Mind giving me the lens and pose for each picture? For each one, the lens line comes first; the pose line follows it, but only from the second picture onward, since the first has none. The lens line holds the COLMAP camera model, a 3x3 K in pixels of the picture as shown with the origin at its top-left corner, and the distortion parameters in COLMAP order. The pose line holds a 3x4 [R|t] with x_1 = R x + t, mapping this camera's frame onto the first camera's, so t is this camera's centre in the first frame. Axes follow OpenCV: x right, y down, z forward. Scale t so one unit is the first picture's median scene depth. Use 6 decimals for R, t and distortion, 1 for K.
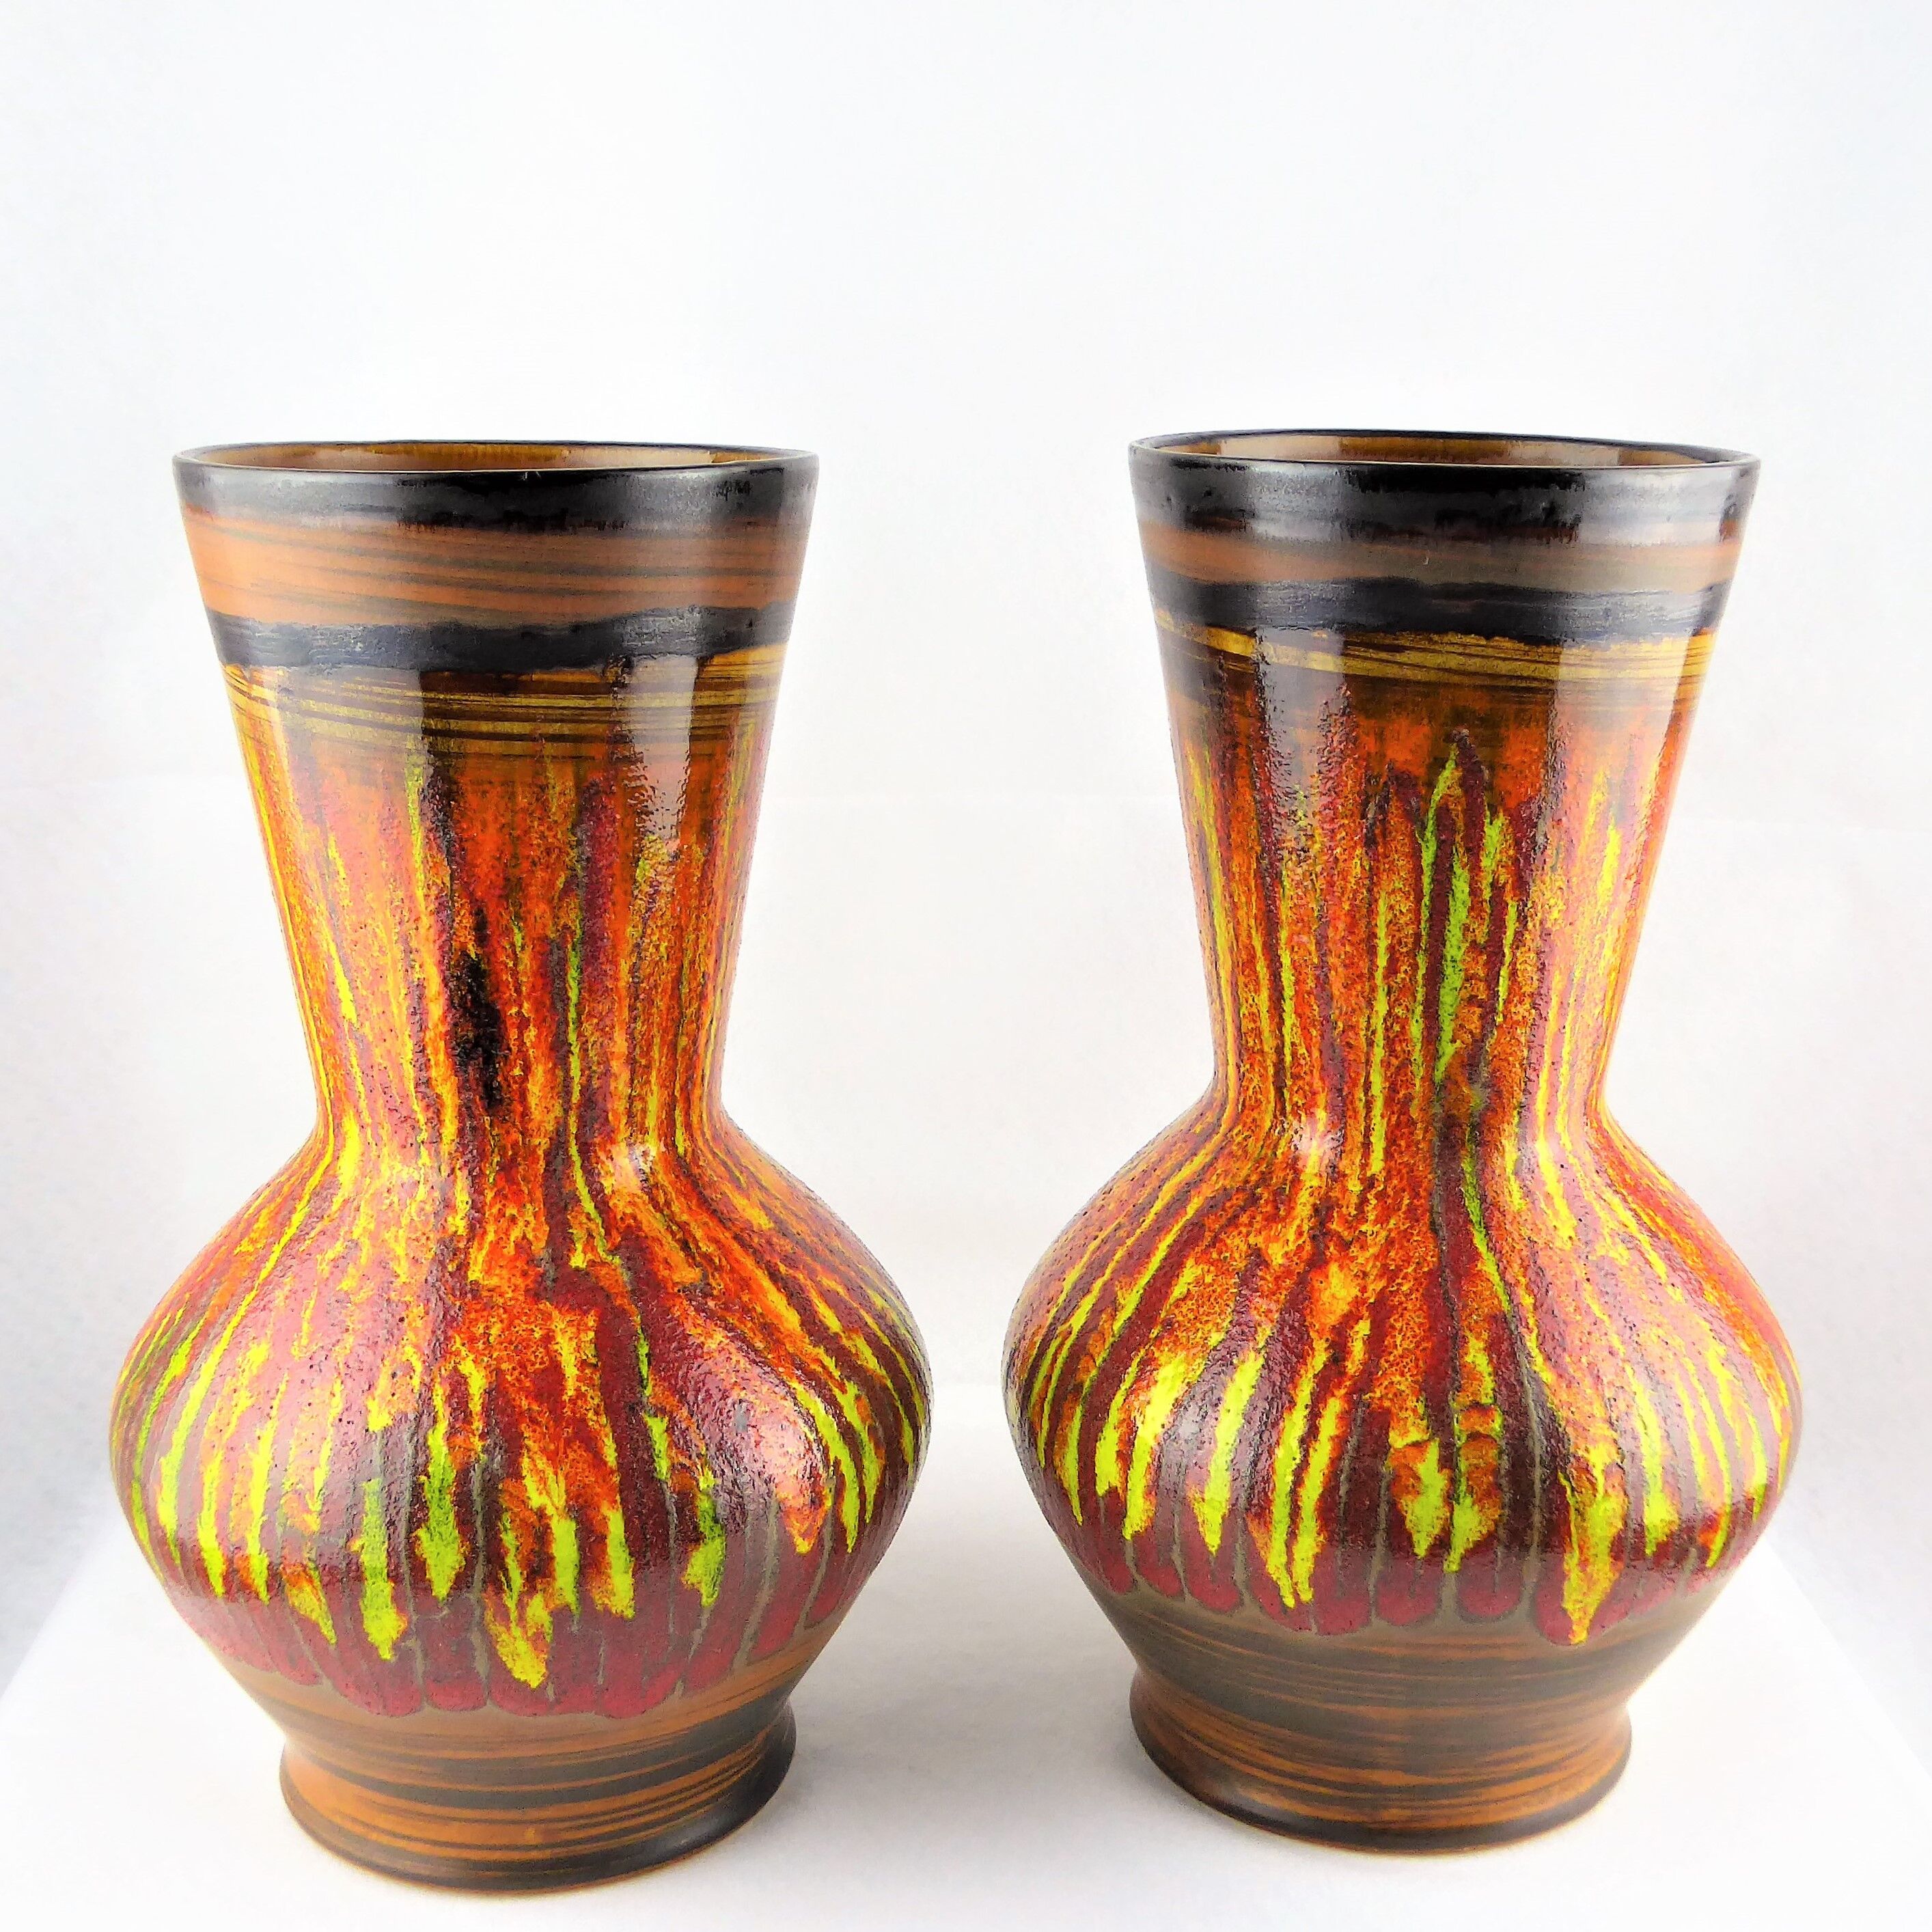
lens RADIAL K [[2767.7, 0, 1002.3], [0, 2767.7, 961.6], [0, 0, 1]] dist [-0.007789, -0.003824]
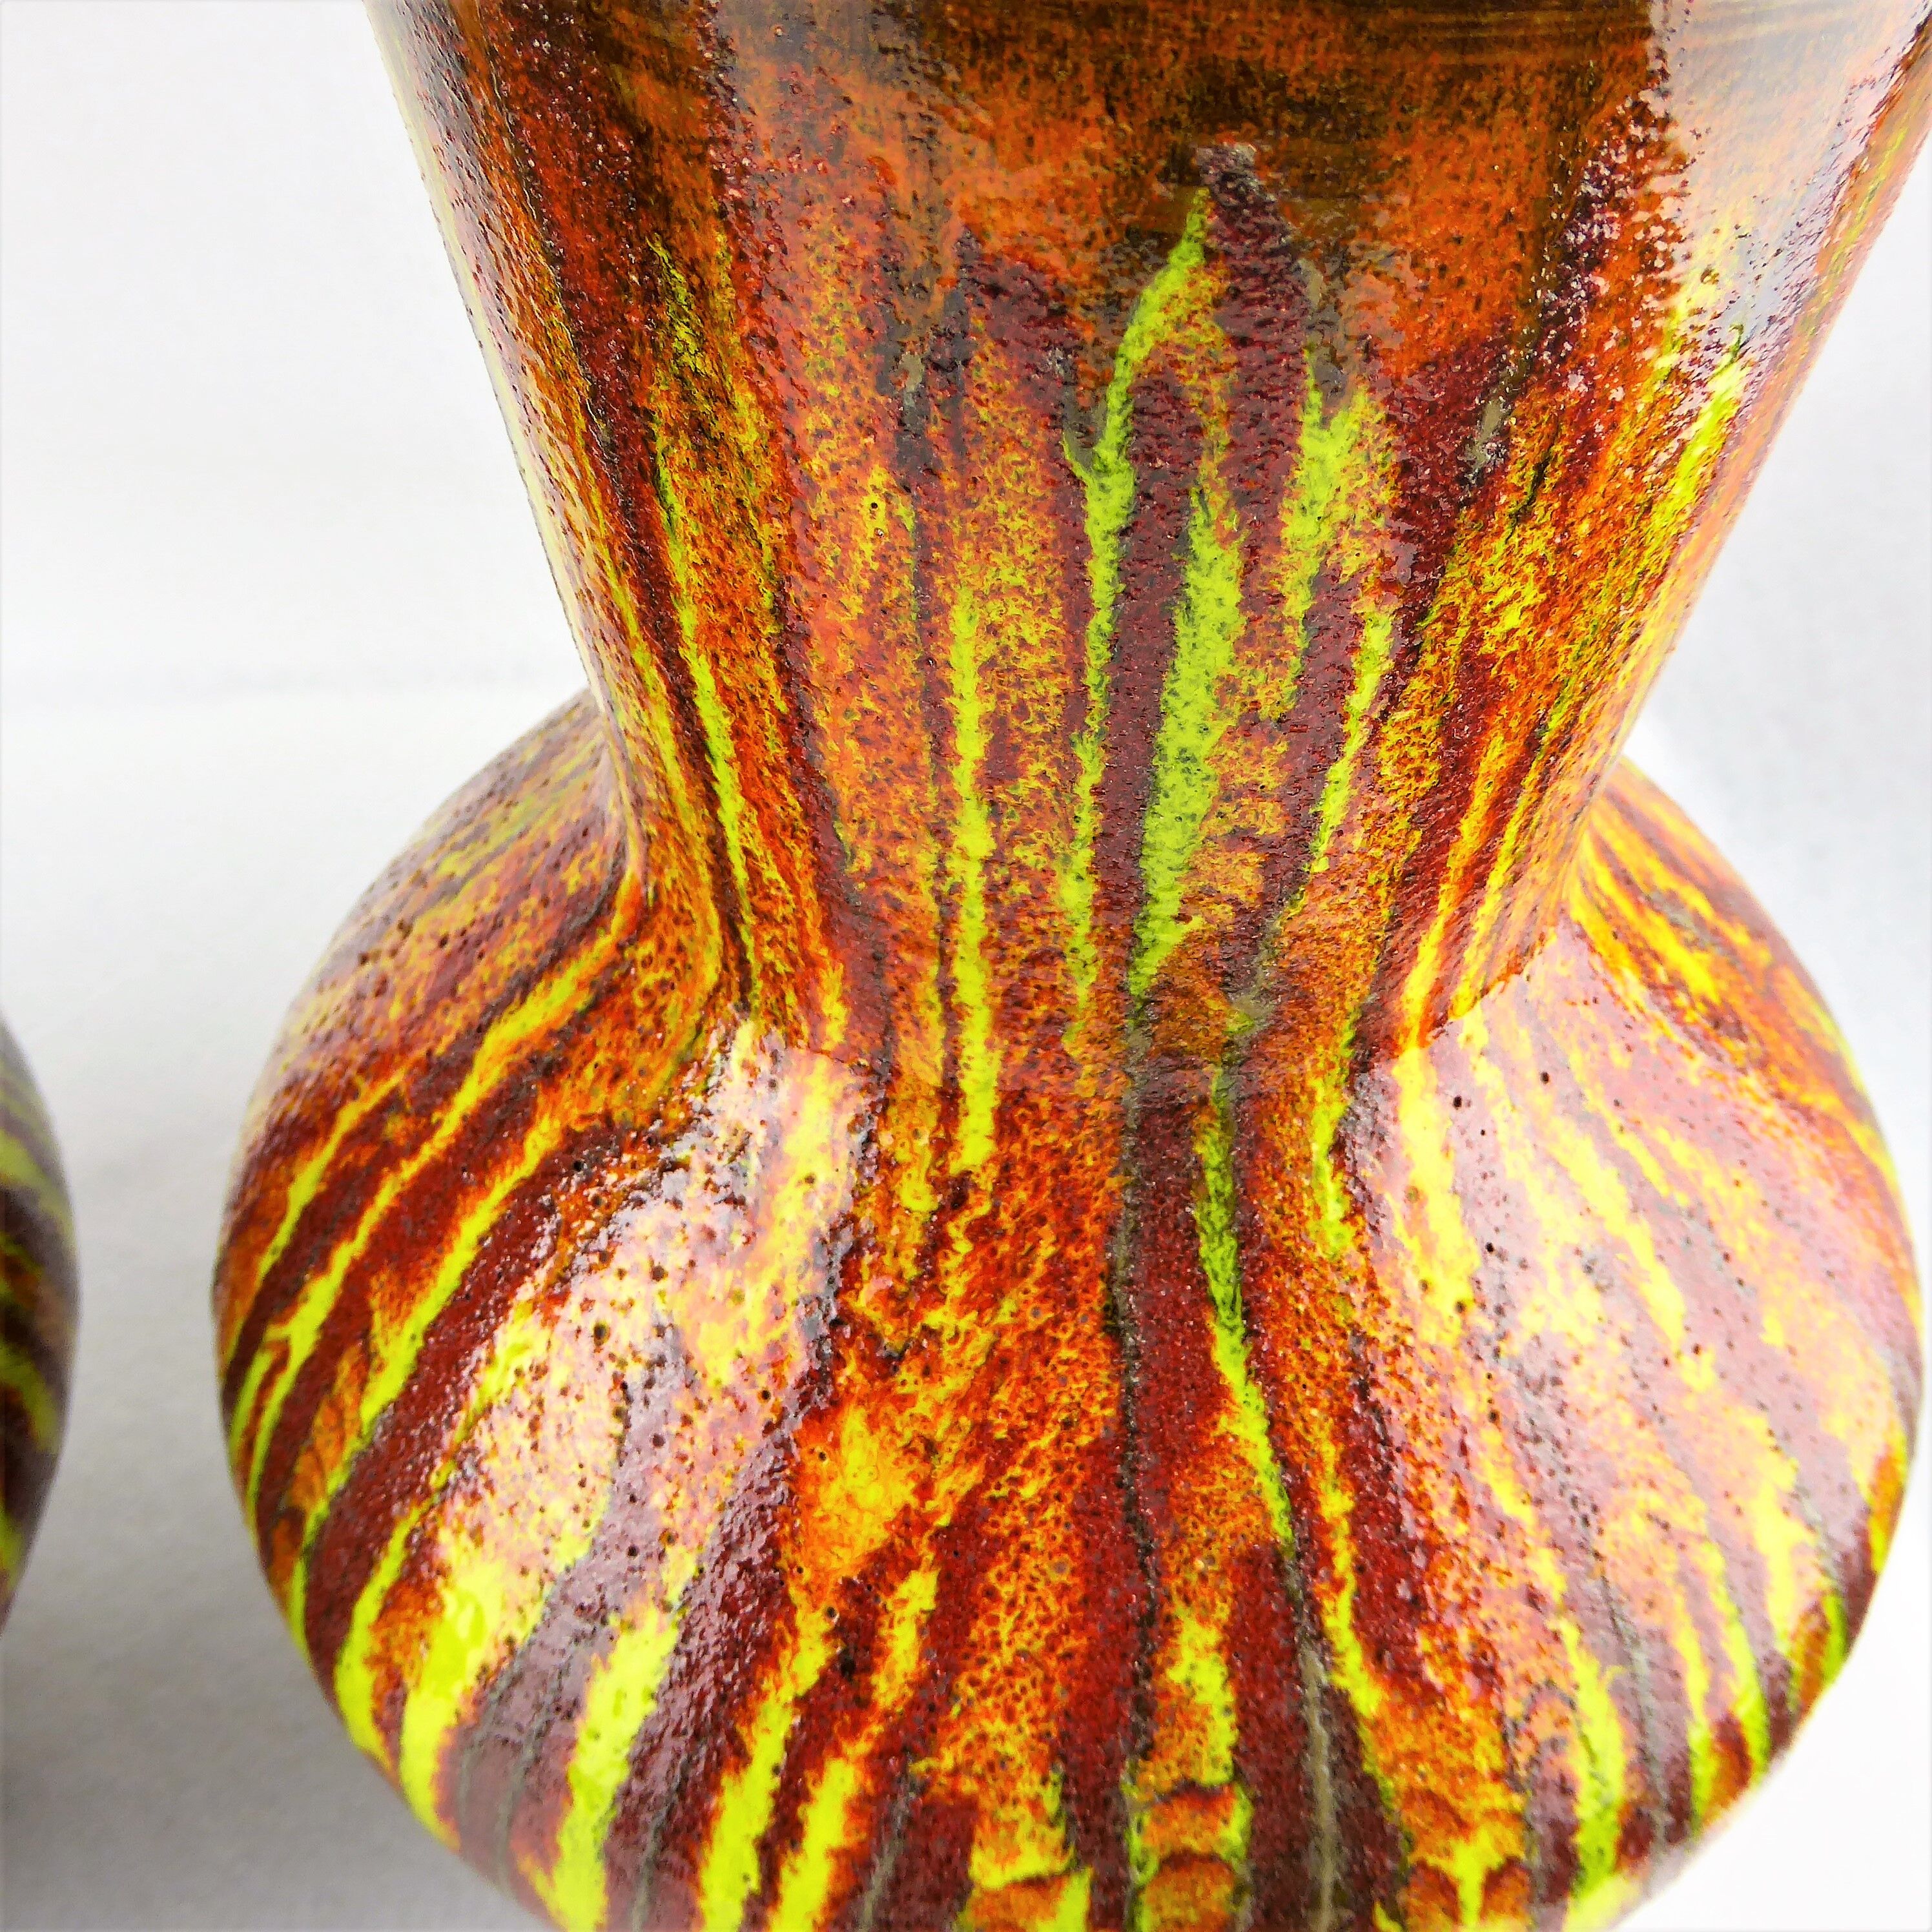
lens RADIAL K [[2637.4, 0, 1004.6], [0, 2637.4, 958.3], [0, 0, 1]] dist [0.010294, -0.033957]
pose [[0.999233, -0.015607, 0.035922, 0.131248], [-0.005790, 0.848233, 0.529591, -0.146445], [-0.038736, -0.529393, 0.847492, 0.730733]]
